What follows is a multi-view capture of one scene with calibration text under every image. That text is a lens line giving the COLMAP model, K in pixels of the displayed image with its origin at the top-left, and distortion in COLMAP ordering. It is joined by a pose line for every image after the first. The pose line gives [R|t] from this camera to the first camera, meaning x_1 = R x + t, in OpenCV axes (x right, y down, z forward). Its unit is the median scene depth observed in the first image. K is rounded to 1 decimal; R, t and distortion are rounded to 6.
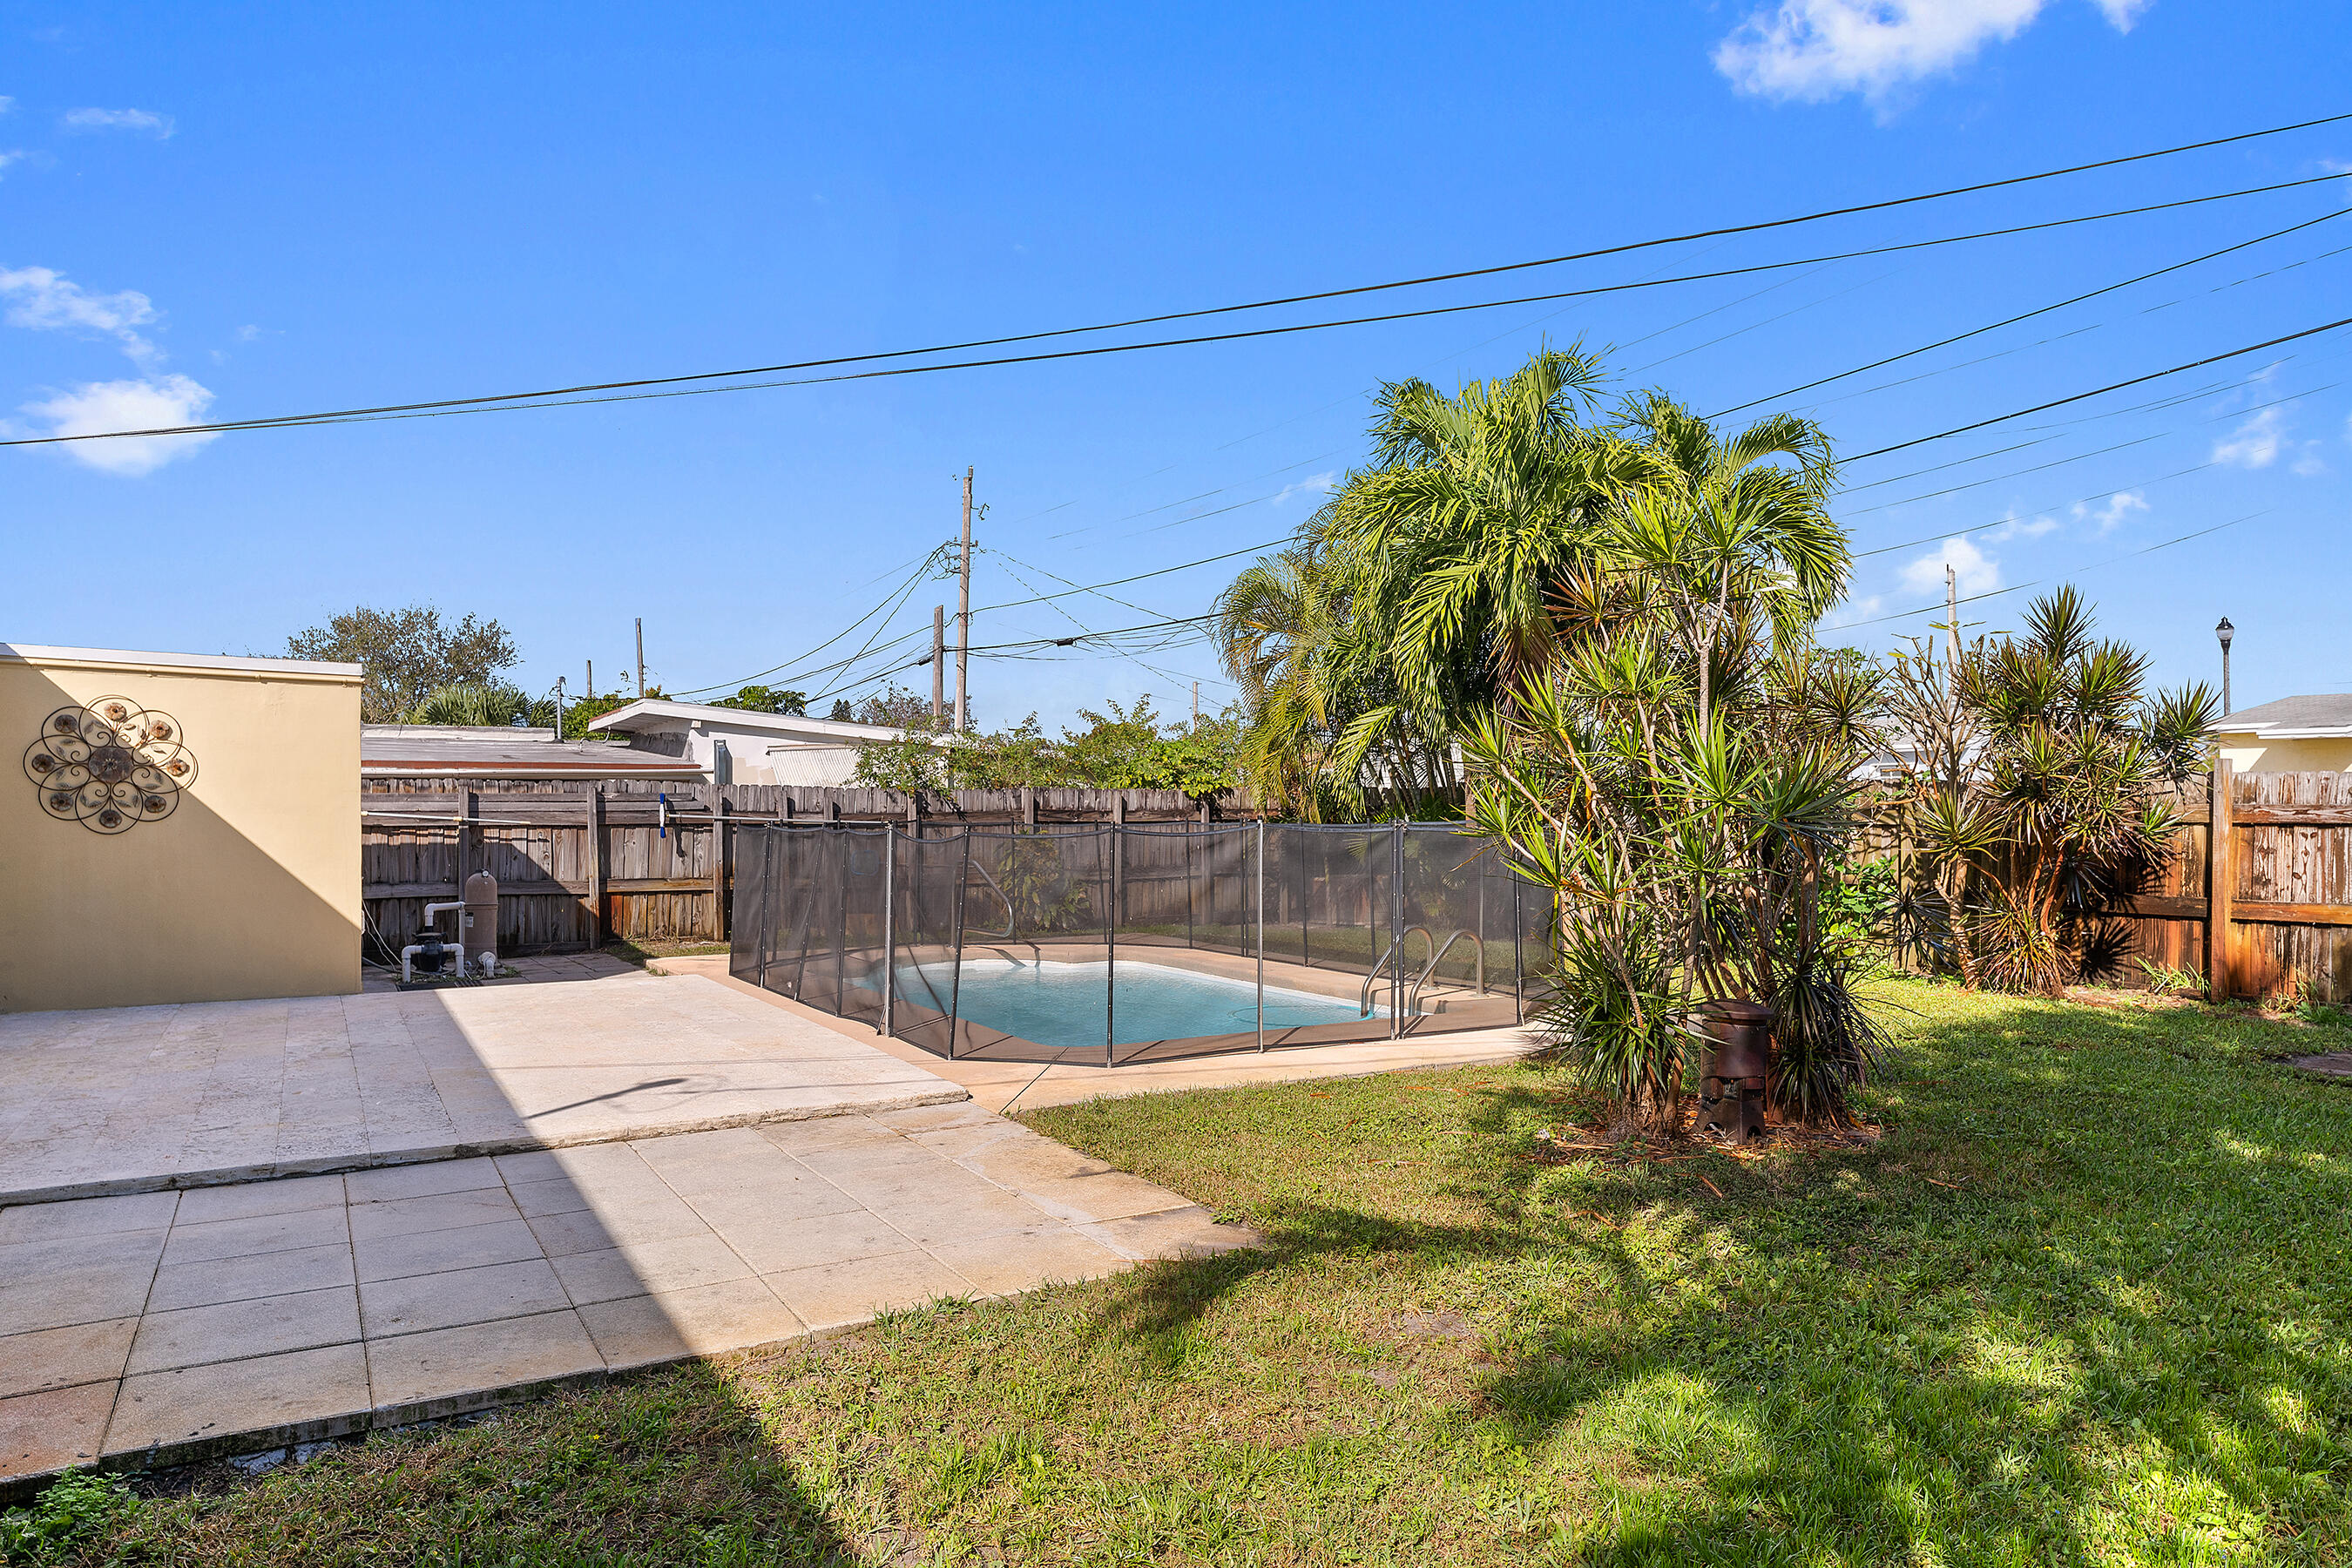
lens RADIAL K [[1437.1, 0, 1176.0], [0, 1437.1, 784.0], [0, 0, 1]] dist [-0.002535, -0.001140]
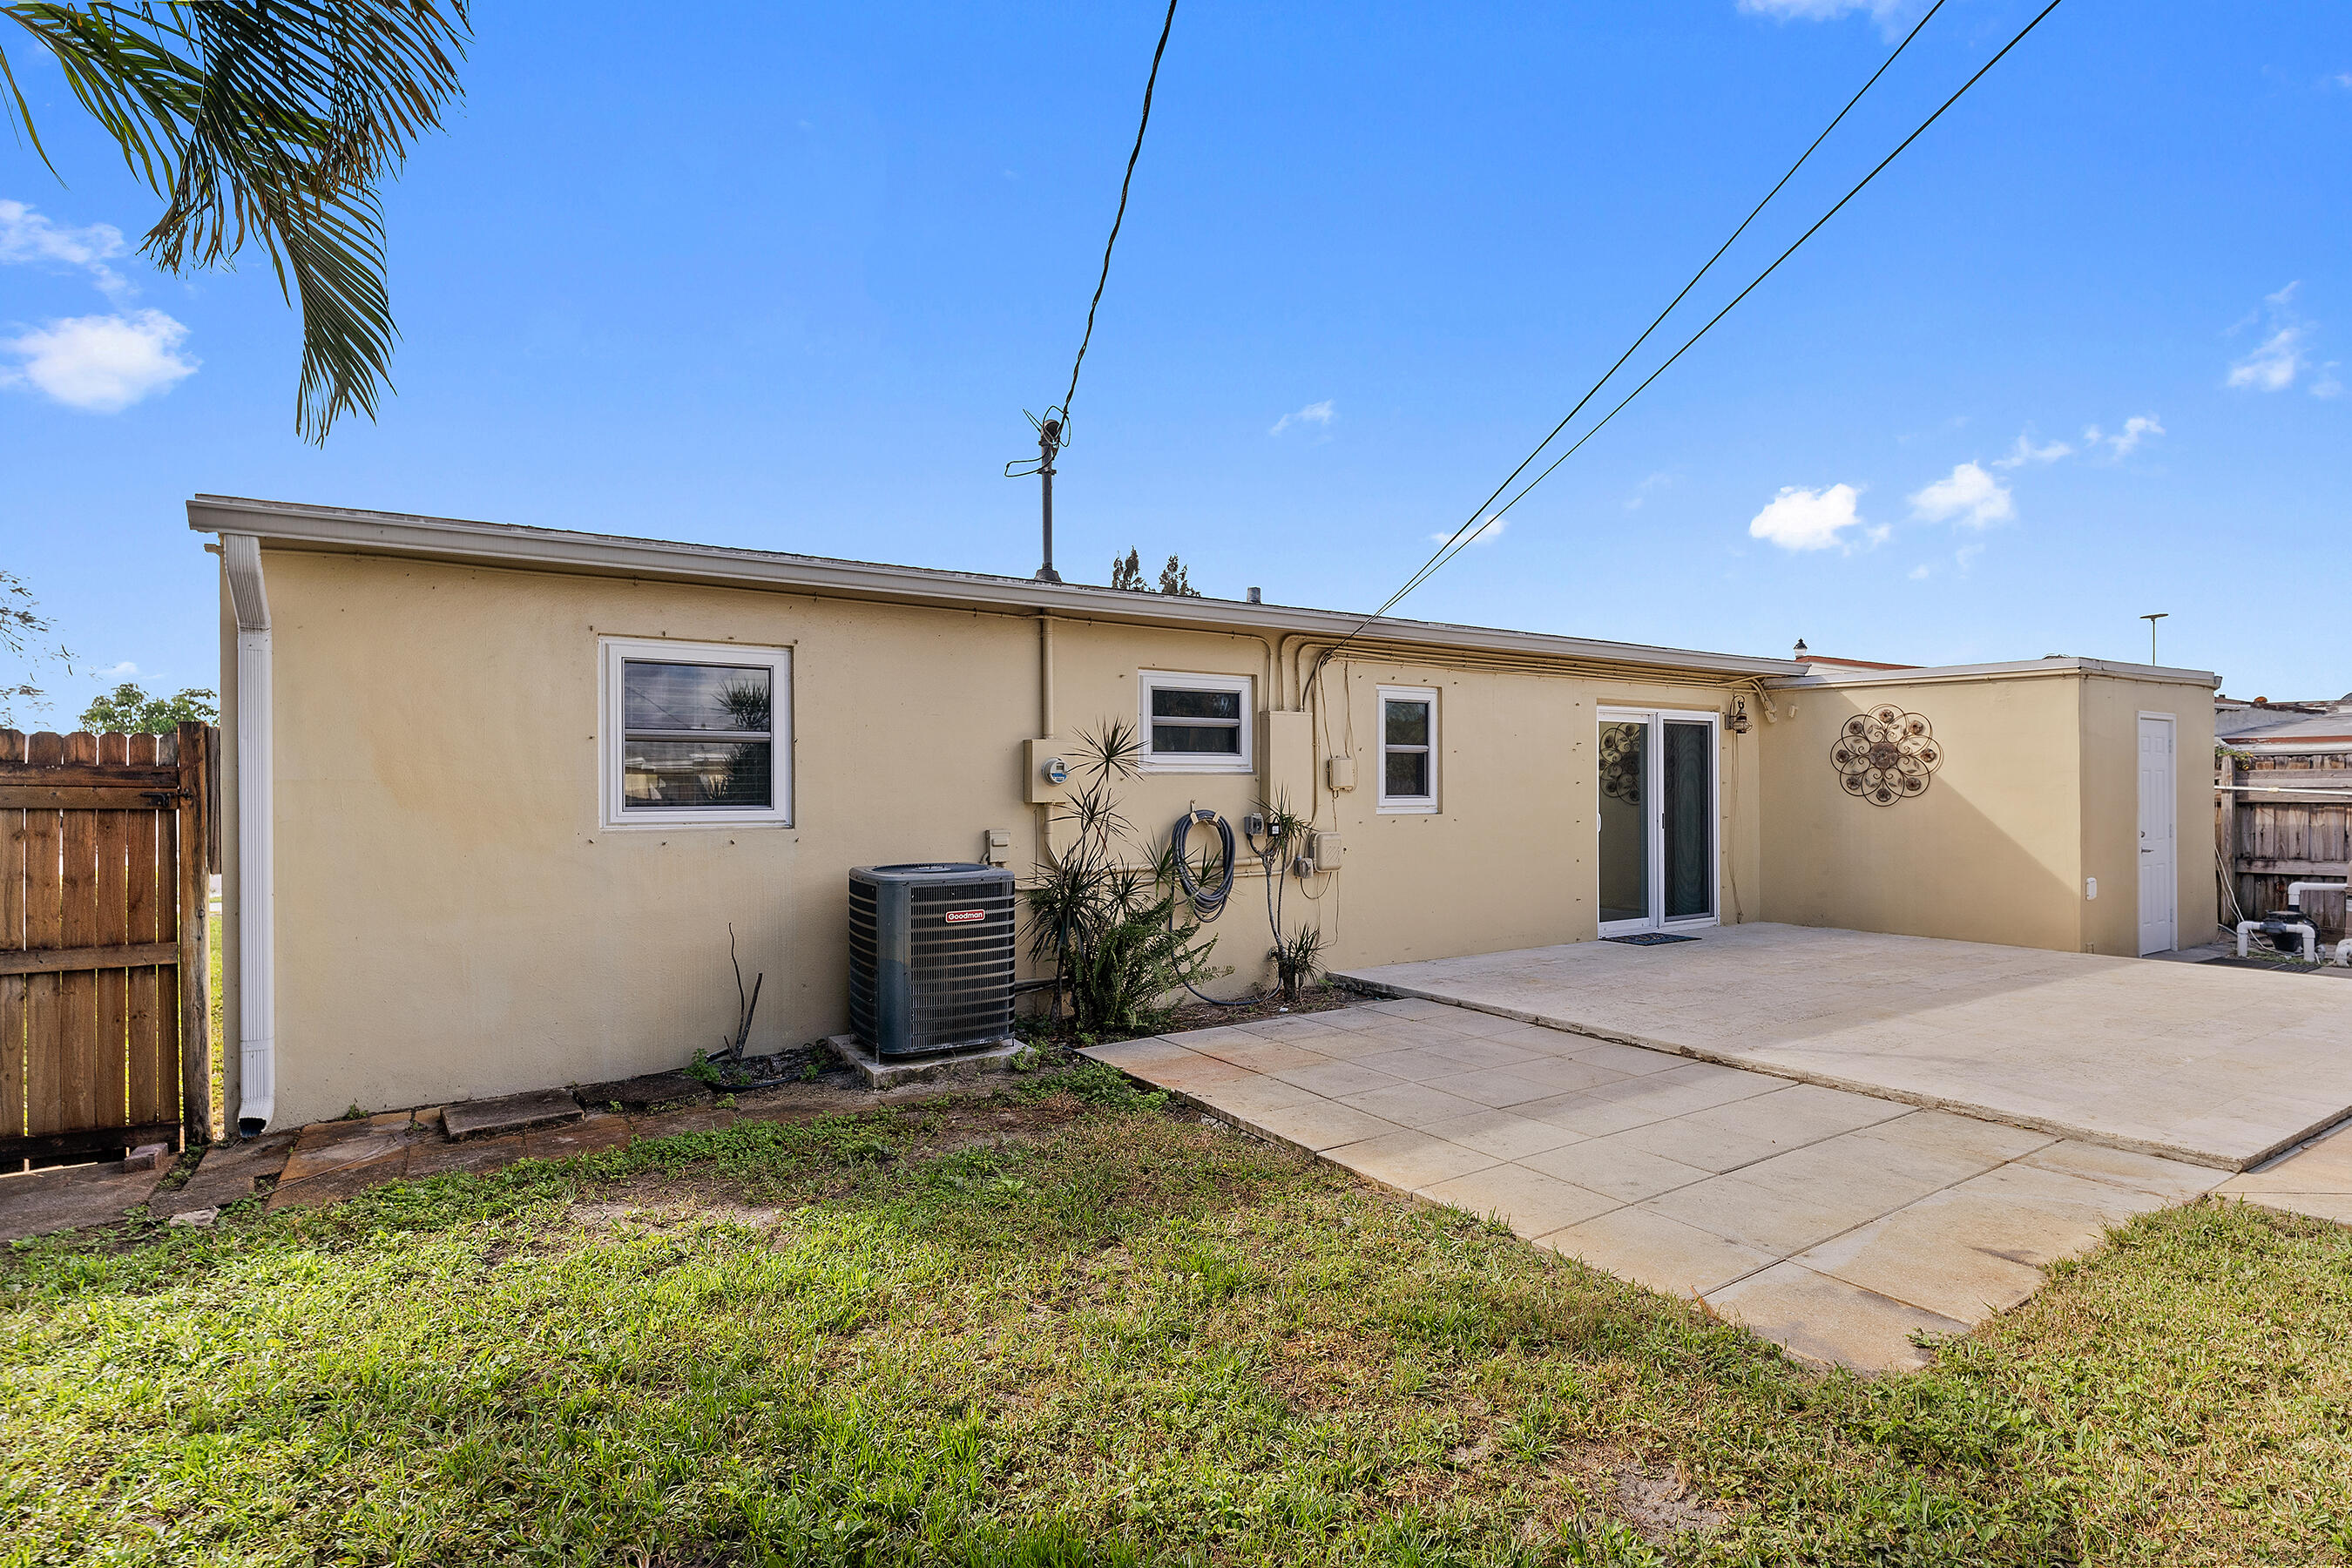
lens RADIAL K [[1120.7, 0, 1176.0], [0, 1120.7, 784.0], [0, 0, 1]] dist [0.001105, 0.000212]
pose [[0.031264, -0.007993, -0.999479, 0.298365], [0.023799, 0.999690, -0.007250, 0.005323], [0.999228, -0.023560, 0.031445, 0.300168]]
